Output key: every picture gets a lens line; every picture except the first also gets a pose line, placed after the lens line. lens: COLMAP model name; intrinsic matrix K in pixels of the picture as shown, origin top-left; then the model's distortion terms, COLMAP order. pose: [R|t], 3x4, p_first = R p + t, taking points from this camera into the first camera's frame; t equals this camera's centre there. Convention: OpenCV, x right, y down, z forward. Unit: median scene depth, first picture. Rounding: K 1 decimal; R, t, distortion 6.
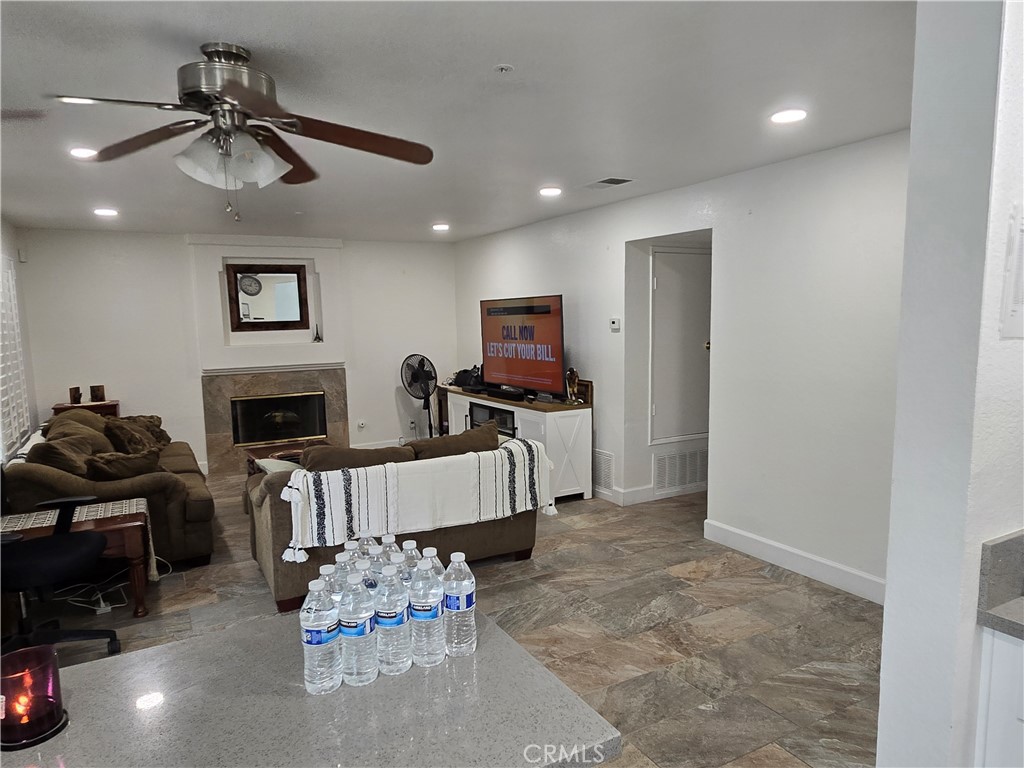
lens RADIAL K [[659.2, 0, 512.5], [0, 659.2, 407.9], [0, 0, 1]] dist [-0.000929, -0.000230]
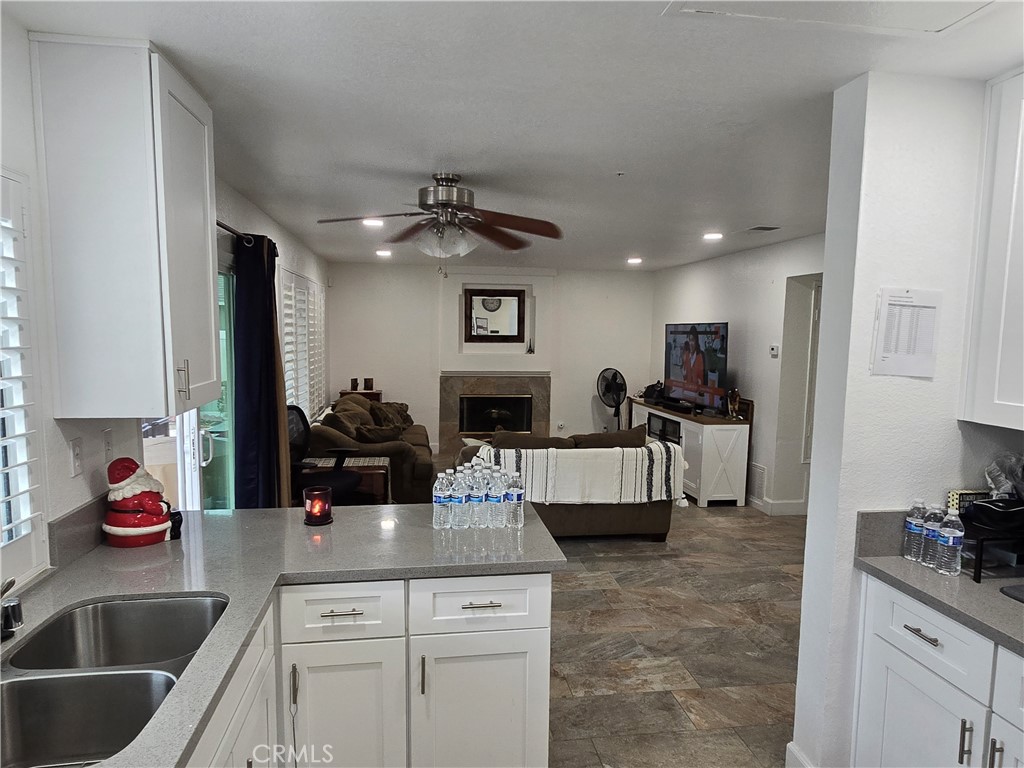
lens RADIAL K [[659.2, 0, 512.5], [0, 659.2, 407.9], [0, 0, 1]] dist [-0.000929, -0.000230]
pose [[0.935485, 0.075219, -0.345267, 0.143505], [-0.082560, 0.996564, -0.006585, 0.014014], [0.343585, 0.034665, 0.938481, -0.202972]]
